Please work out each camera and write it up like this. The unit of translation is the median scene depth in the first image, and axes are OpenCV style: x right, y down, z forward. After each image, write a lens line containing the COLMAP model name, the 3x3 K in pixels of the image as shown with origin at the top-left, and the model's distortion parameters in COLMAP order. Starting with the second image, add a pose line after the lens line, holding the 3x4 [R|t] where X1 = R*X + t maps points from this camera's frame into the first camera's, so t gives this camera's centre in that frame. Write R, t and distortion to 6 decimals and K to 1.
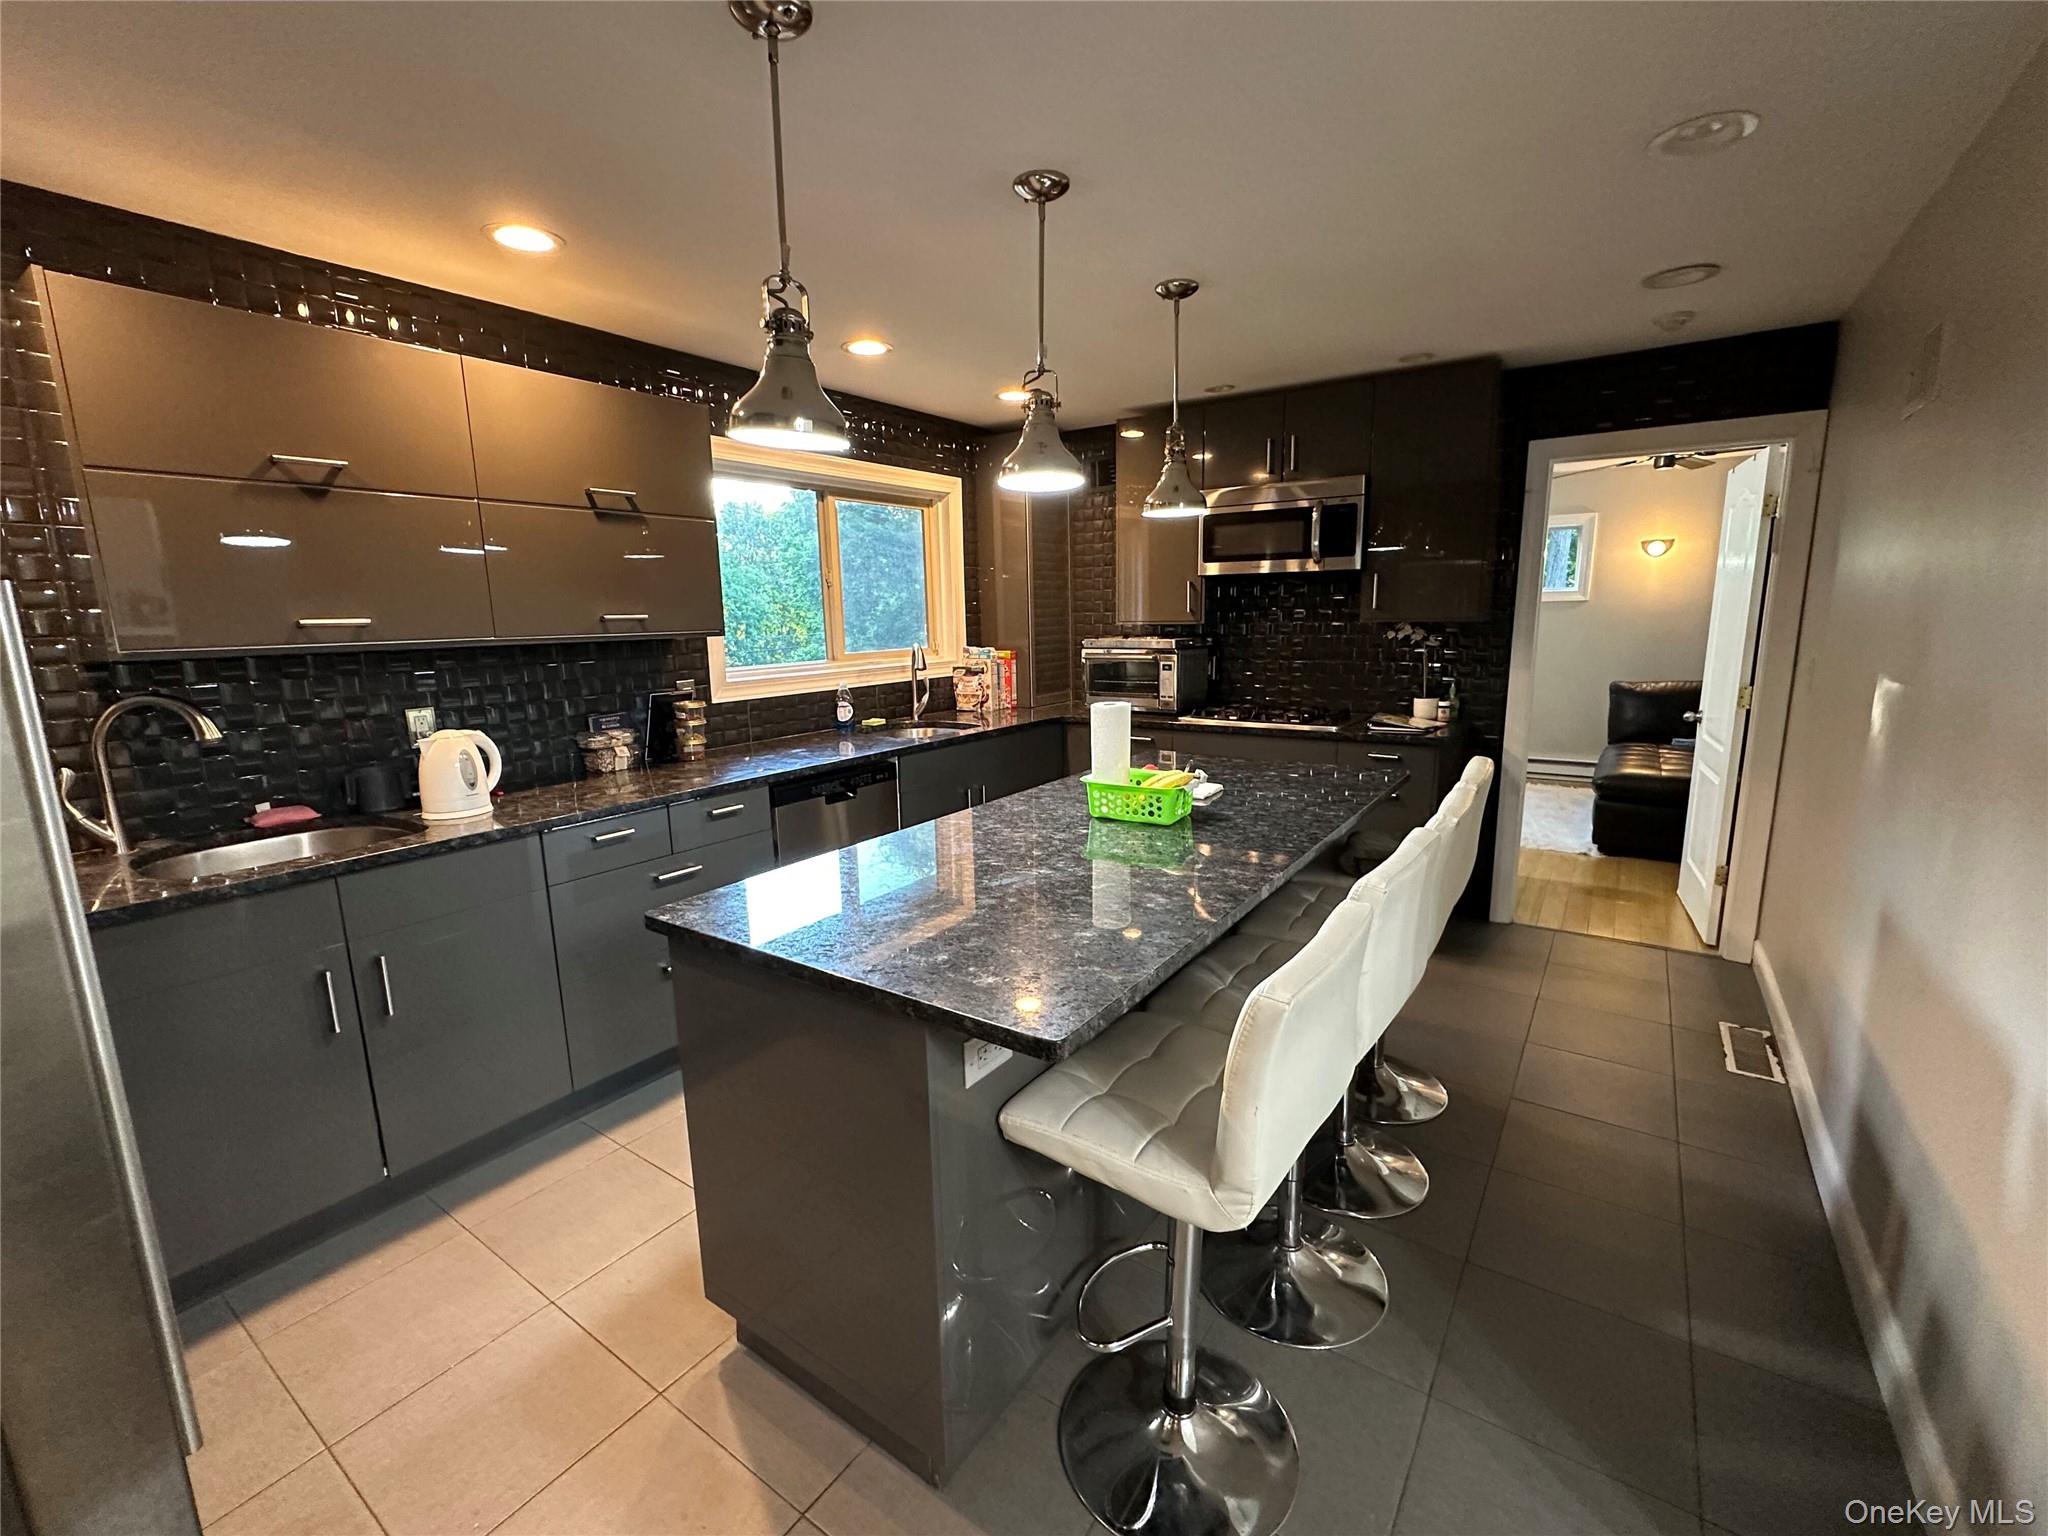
lens RADIAL K [[866.0, 0, 1024.0], [0, 866.0, 768.0], [0, 0, 1]] dist [-0.000034, 0.000018]
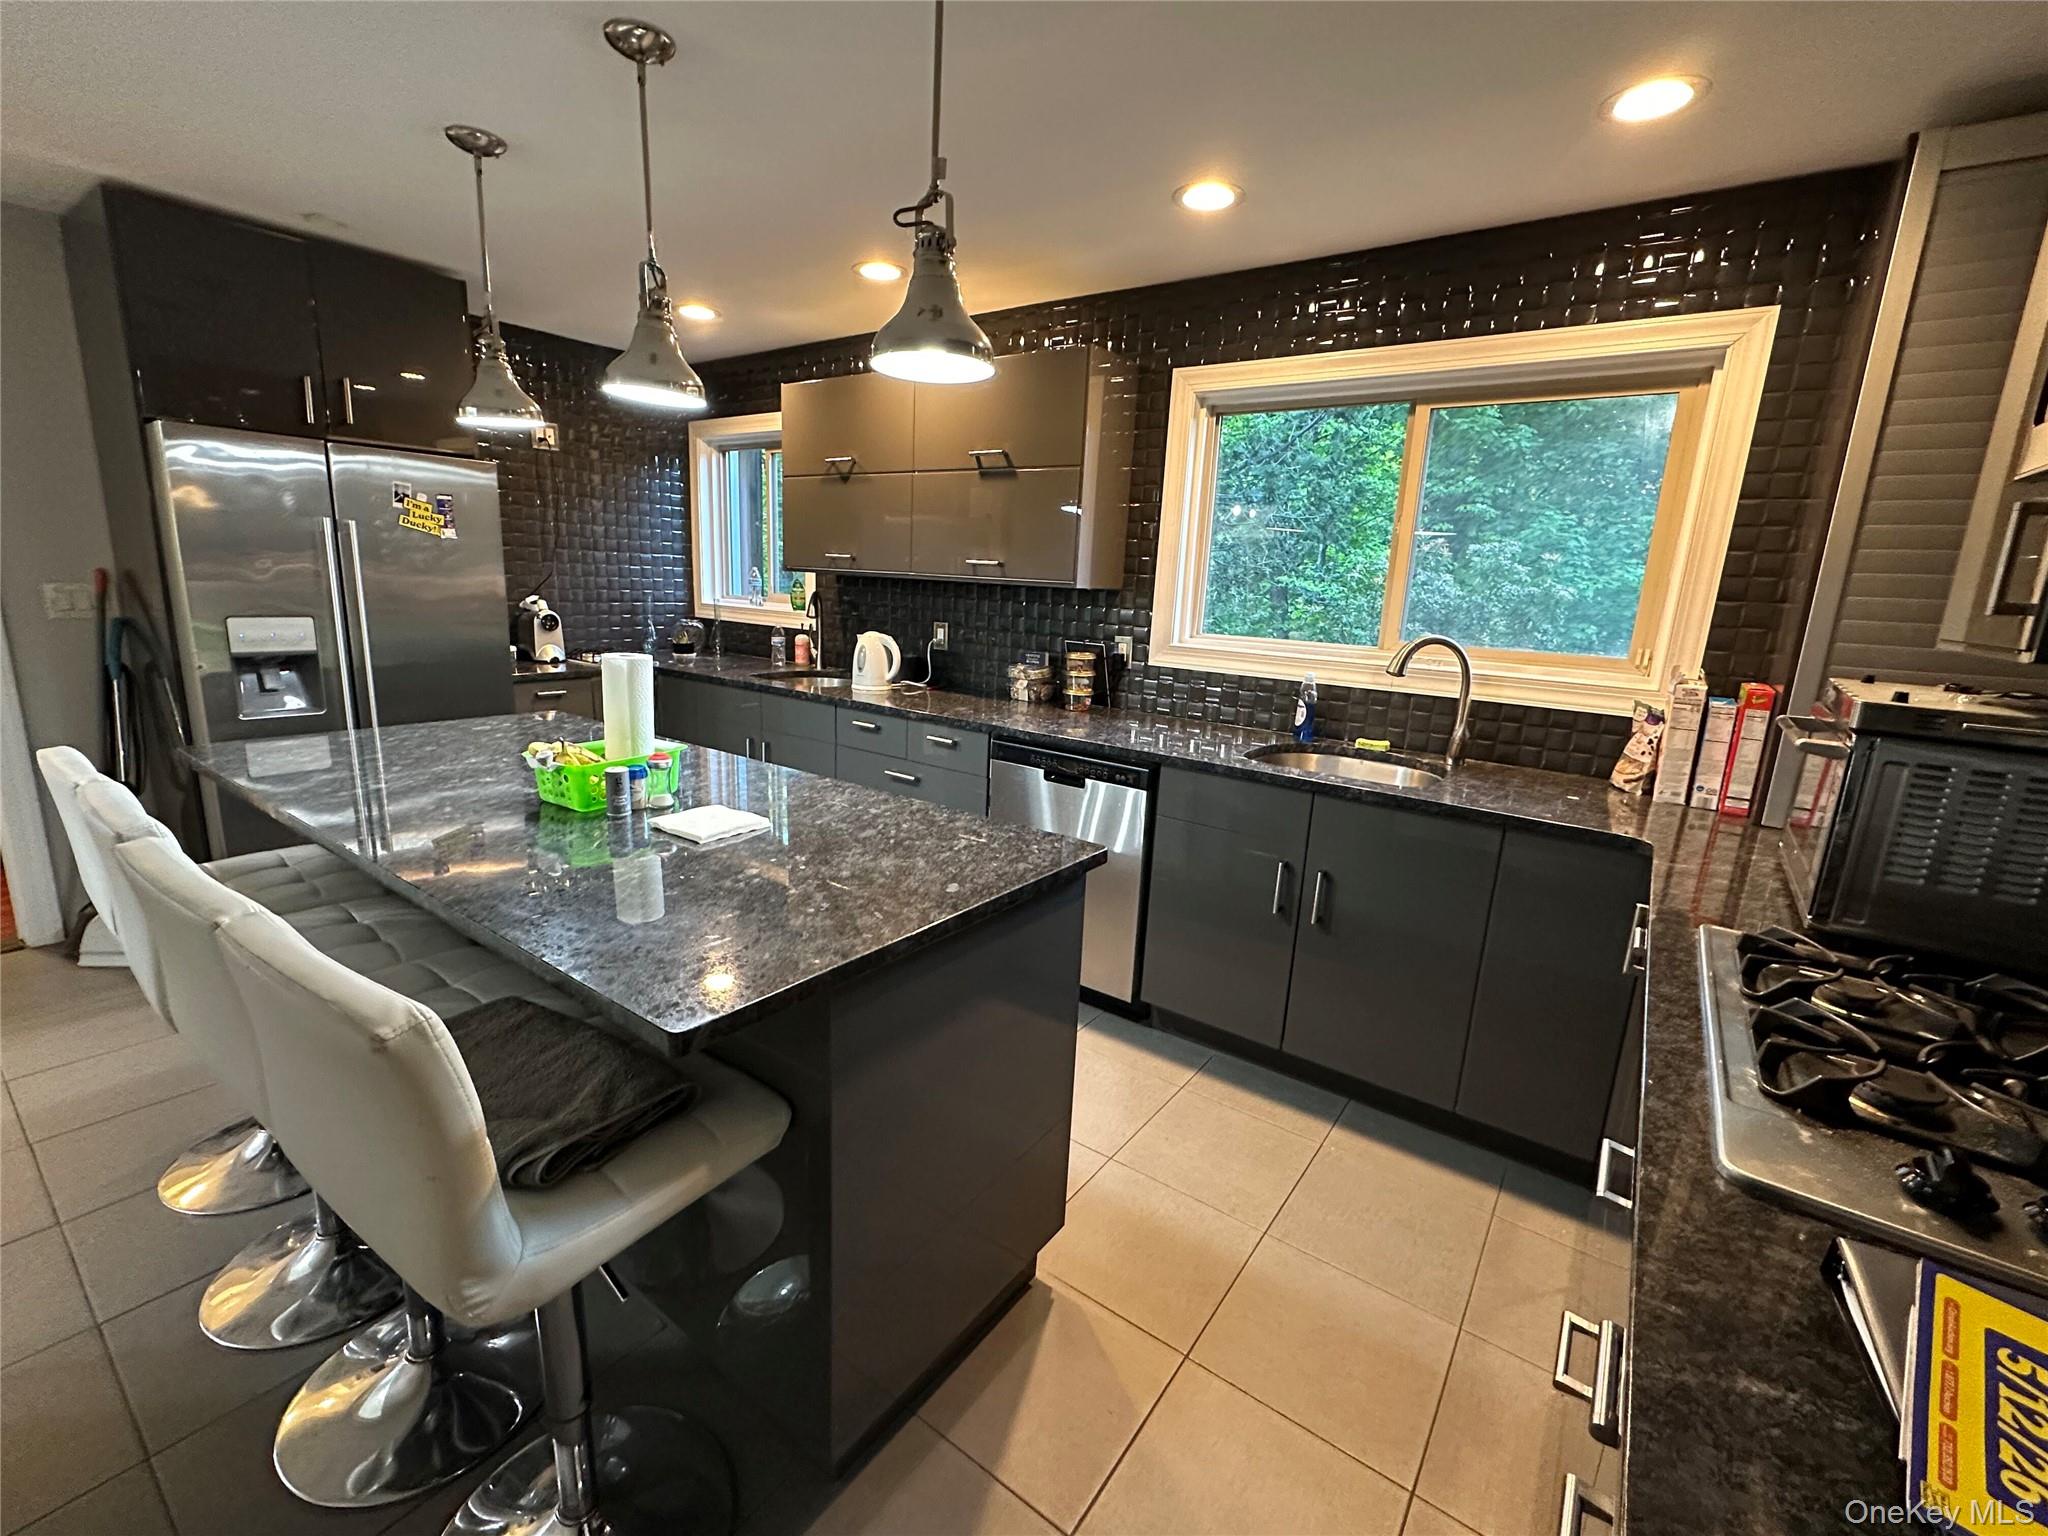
lens RADIAL K [[880.3, 0, 1024.0], [0, 880.3, 768.0], [0, 0, 1]] dist [-0.001955, -0.000095]
pose [[-0.024990, 0.240718, -0.970273, 0.824788], [-0.221166, 0.945195, 0.240192, -0.232620], [0.974916, 0.220594, 0.029619, 1.200671]]
